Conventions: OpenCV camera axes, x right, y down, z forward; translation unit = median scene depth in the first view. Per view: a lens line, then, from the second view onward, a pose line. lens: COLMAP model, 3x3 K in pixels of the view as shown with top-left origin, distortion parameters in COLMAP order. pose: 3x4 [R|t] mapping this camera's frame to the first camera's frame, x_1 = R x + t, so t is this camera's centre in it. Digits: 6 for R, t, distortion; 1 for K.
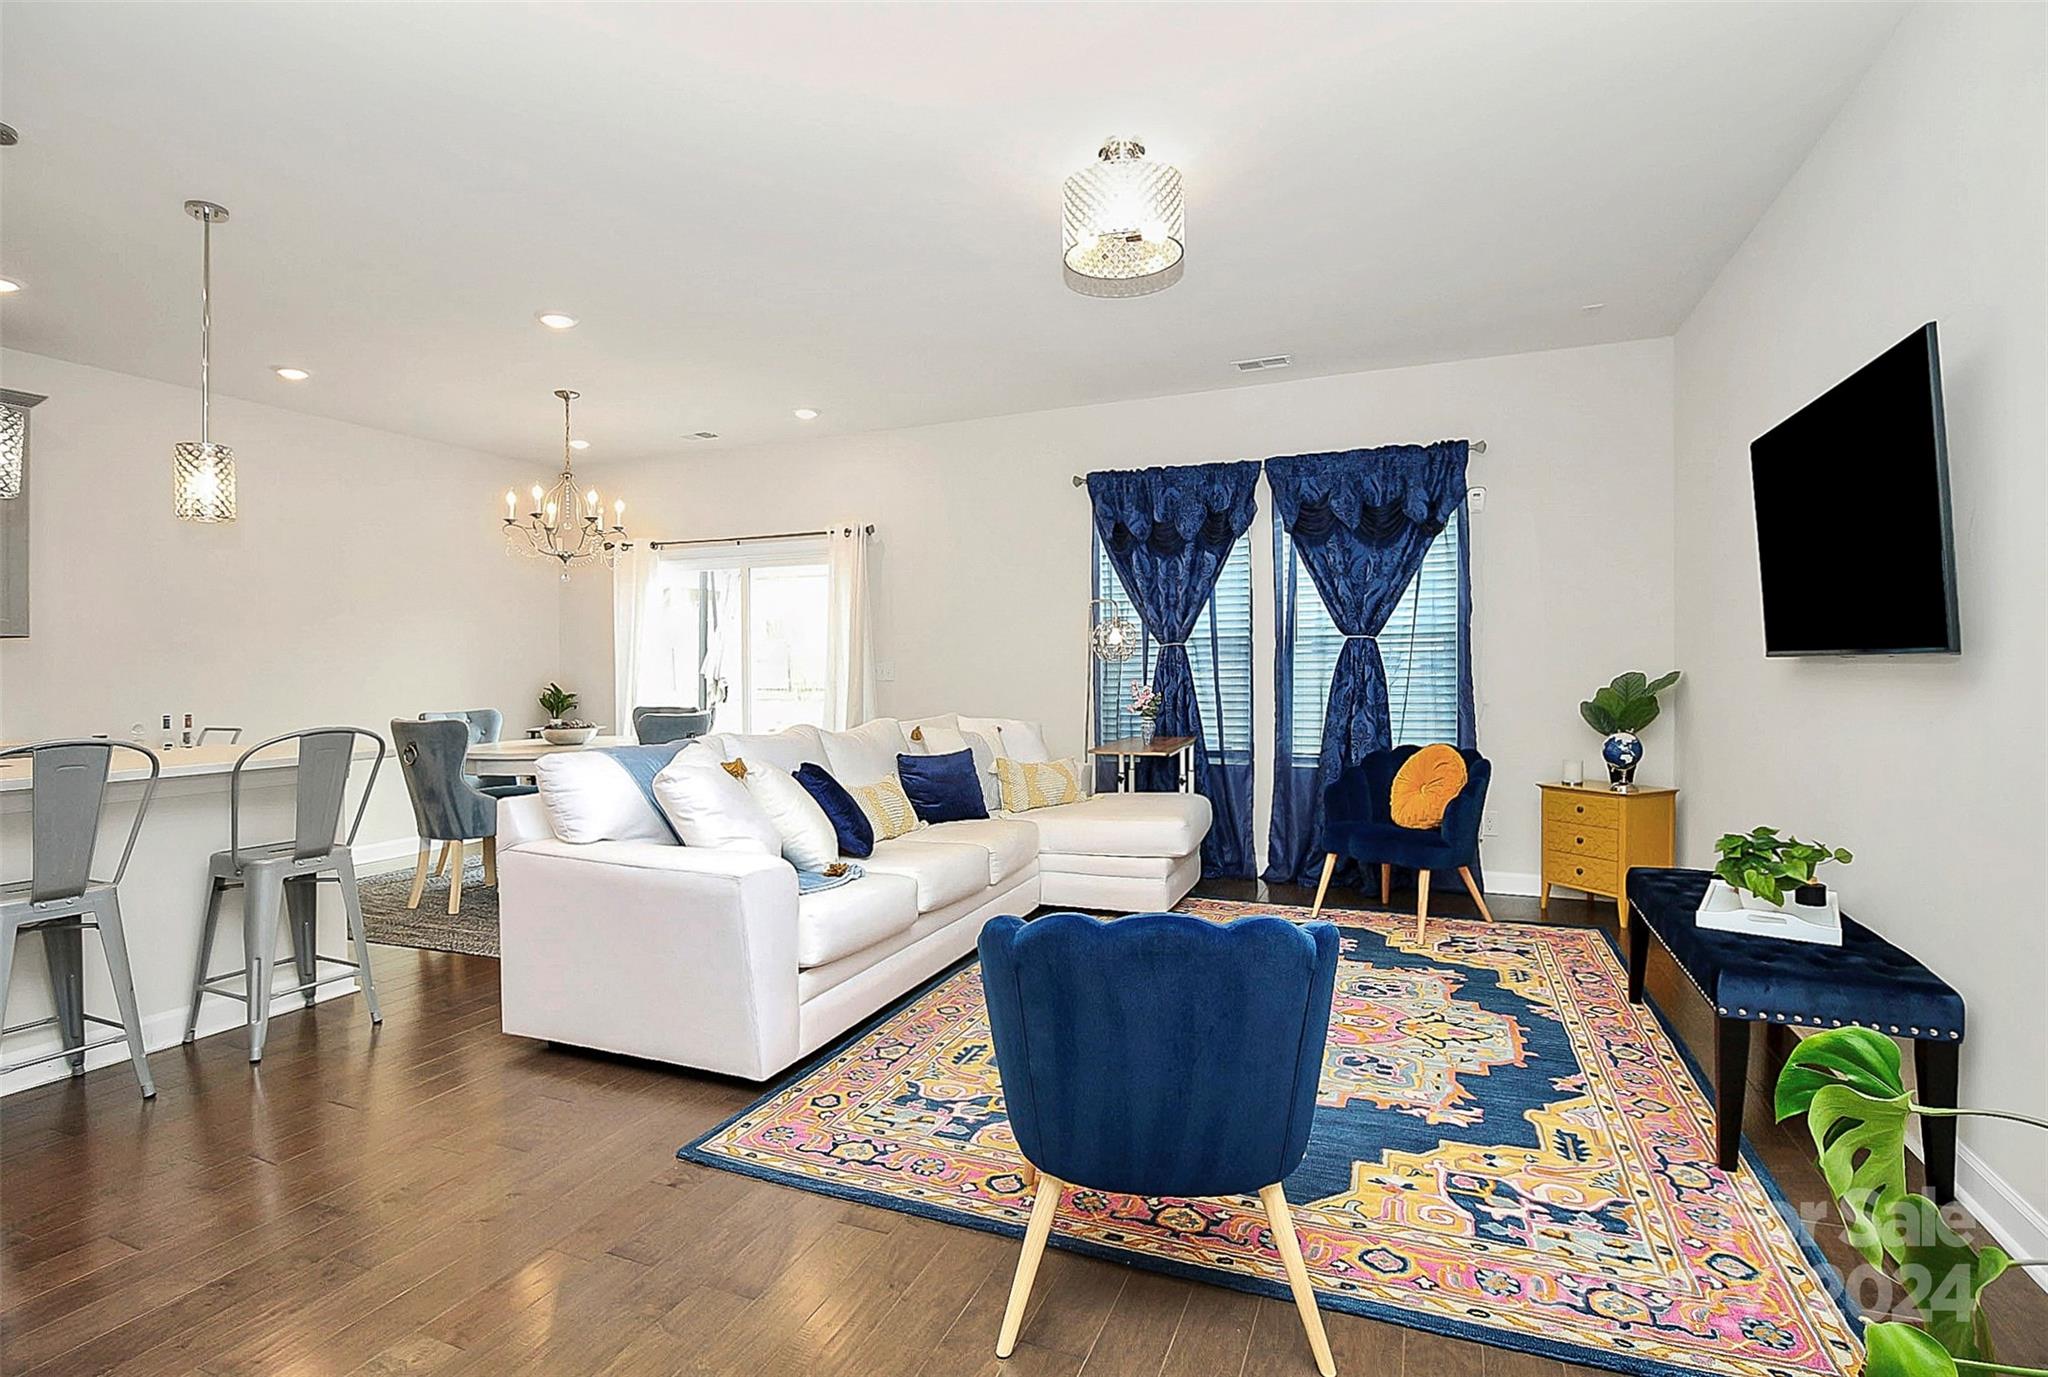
lens RADIAL K [[974.6, 0, 1020.8], [0, 974.6, 676.5], [0, 0, 1]] dist [-0.003833, -0.000521]
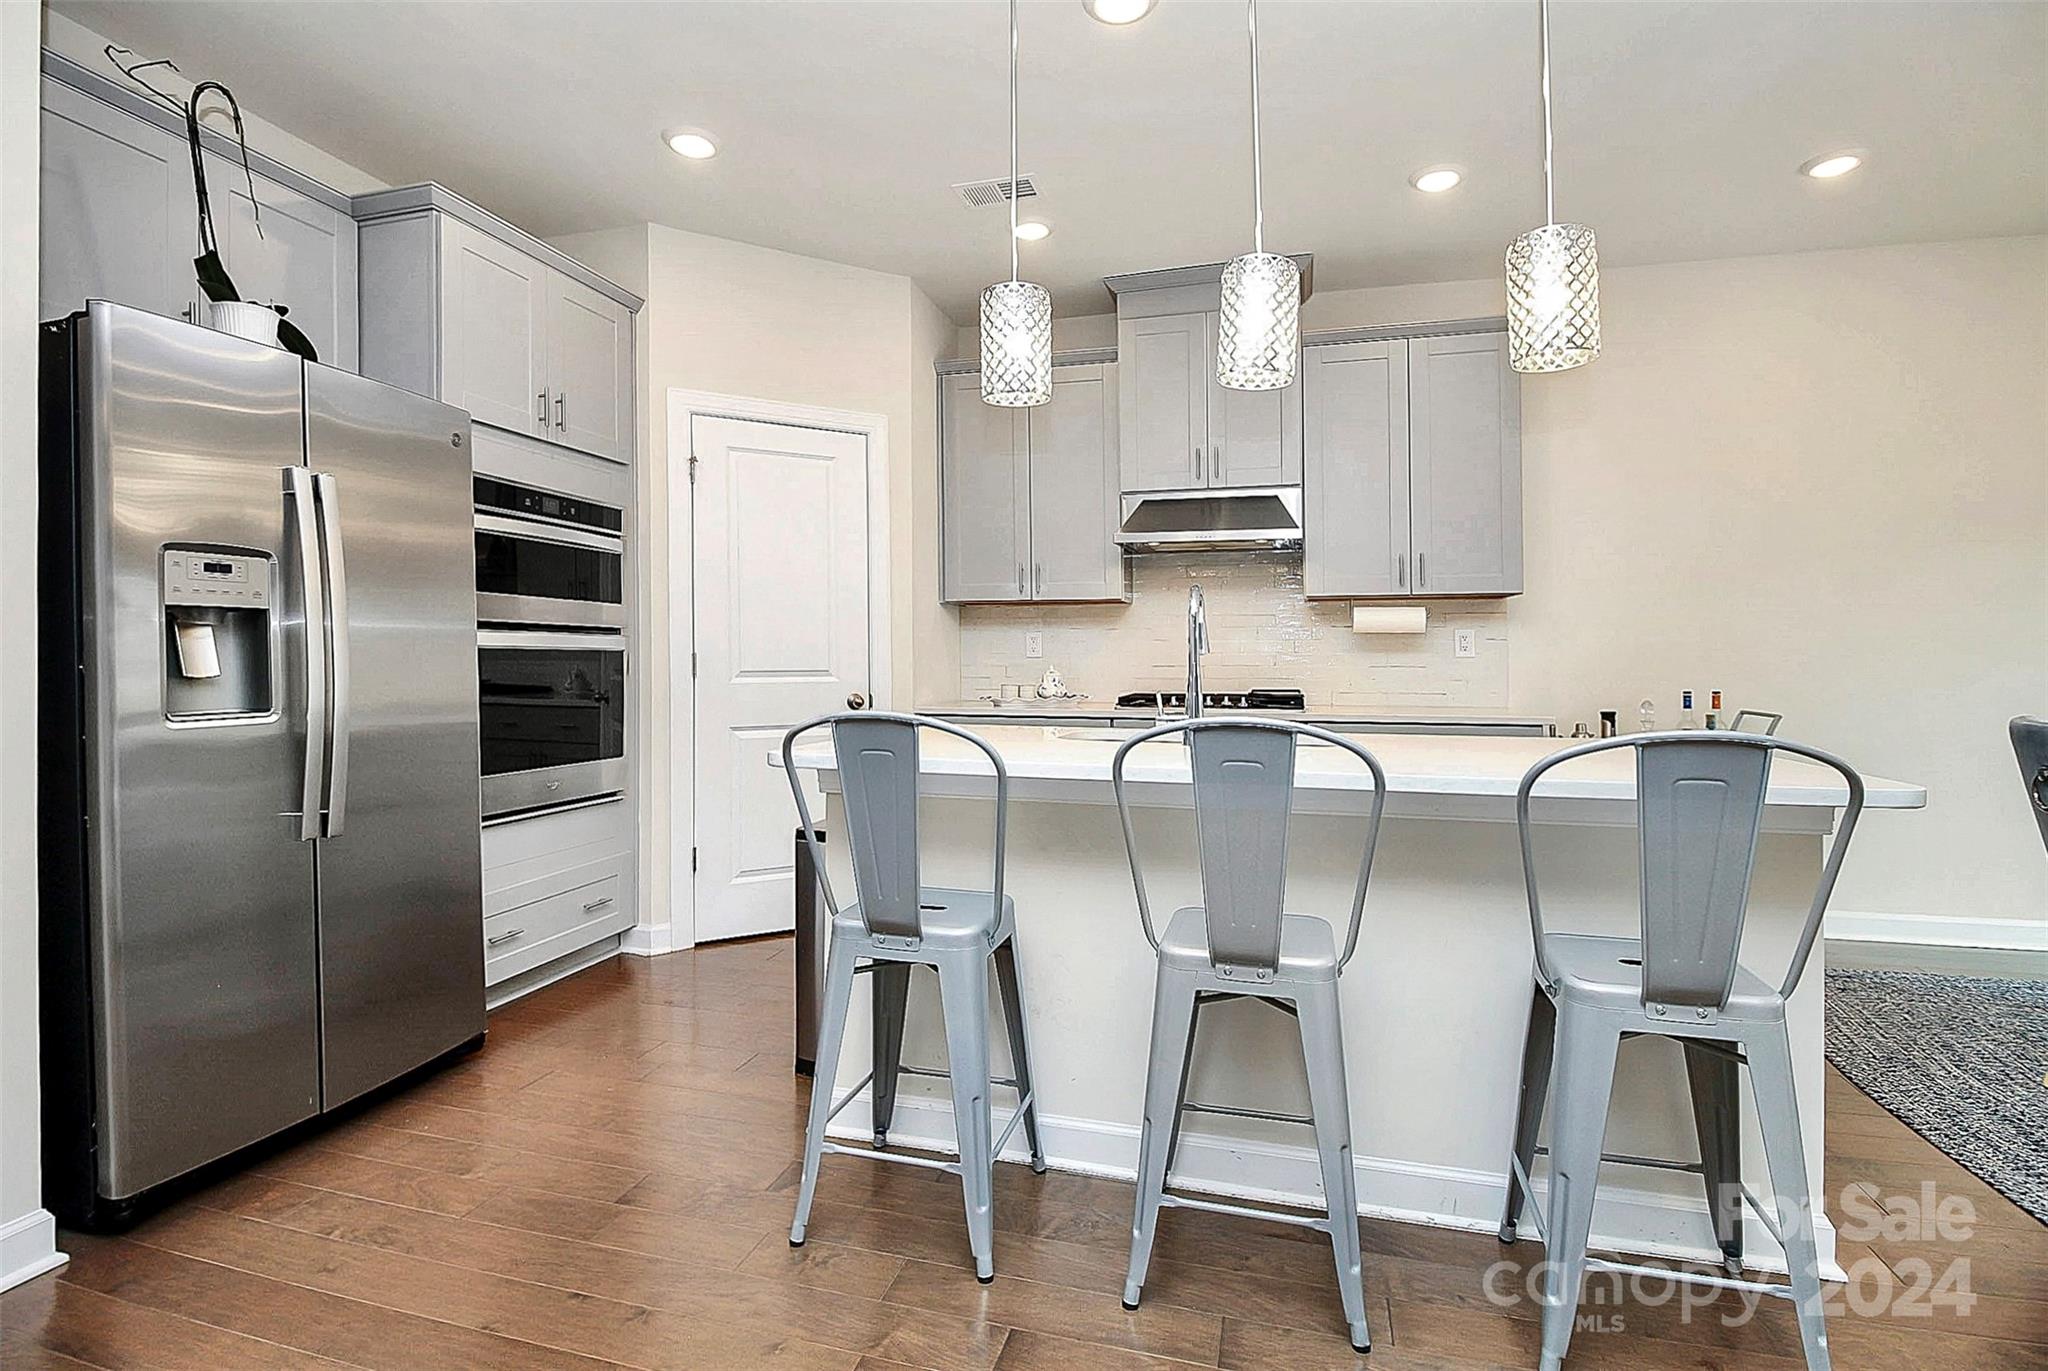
lens RADIAL K [[980.0, 0, 1029.5], [0, 980.0, 676.8], [0, 0, 1]] dist [-0.004176, -0.001311]
pose [[0.121924, 0.032528, -0.992006, -0.178422], [-0.009942, 0.999453, 0.031550, 0.010366], [0.992490, 0.006016, 0.122181, 0.386458]]
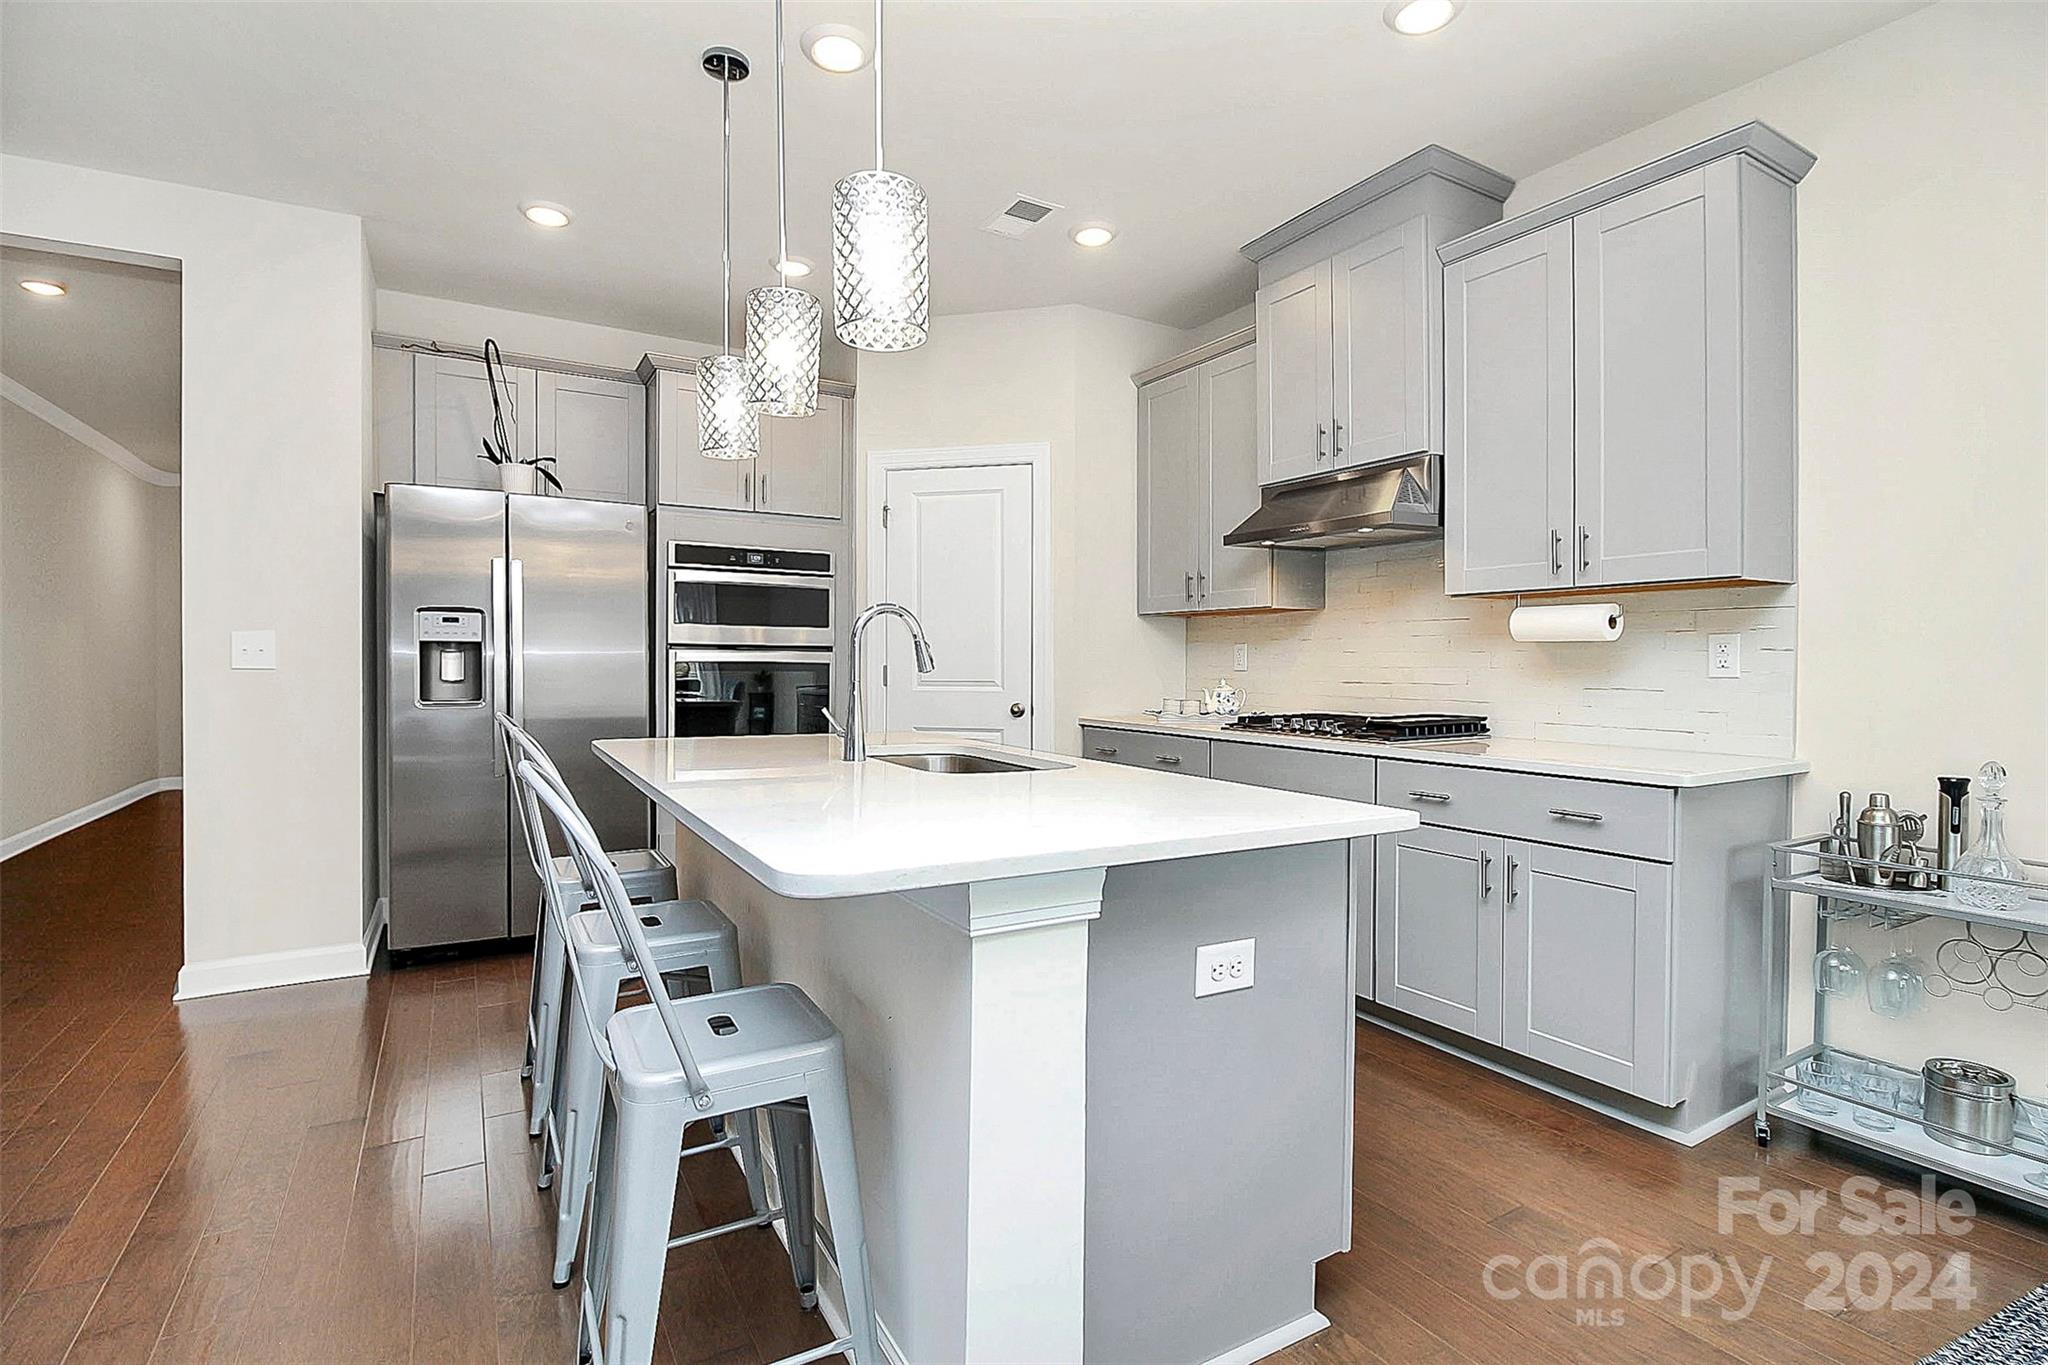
lens RADIAL K [[945.1, 0, 1018.5], [0, 945.1, 680.2], [0, 0, 1]] dist [-0.035128, -0.000351]
pose [[-0.603848, 0.024972, -0.796708, -0.316822], [-0.003604, 0.999413, 0.034057, 0.001694], [0.797091, 0.023437, -0.603404, 0.848427]]
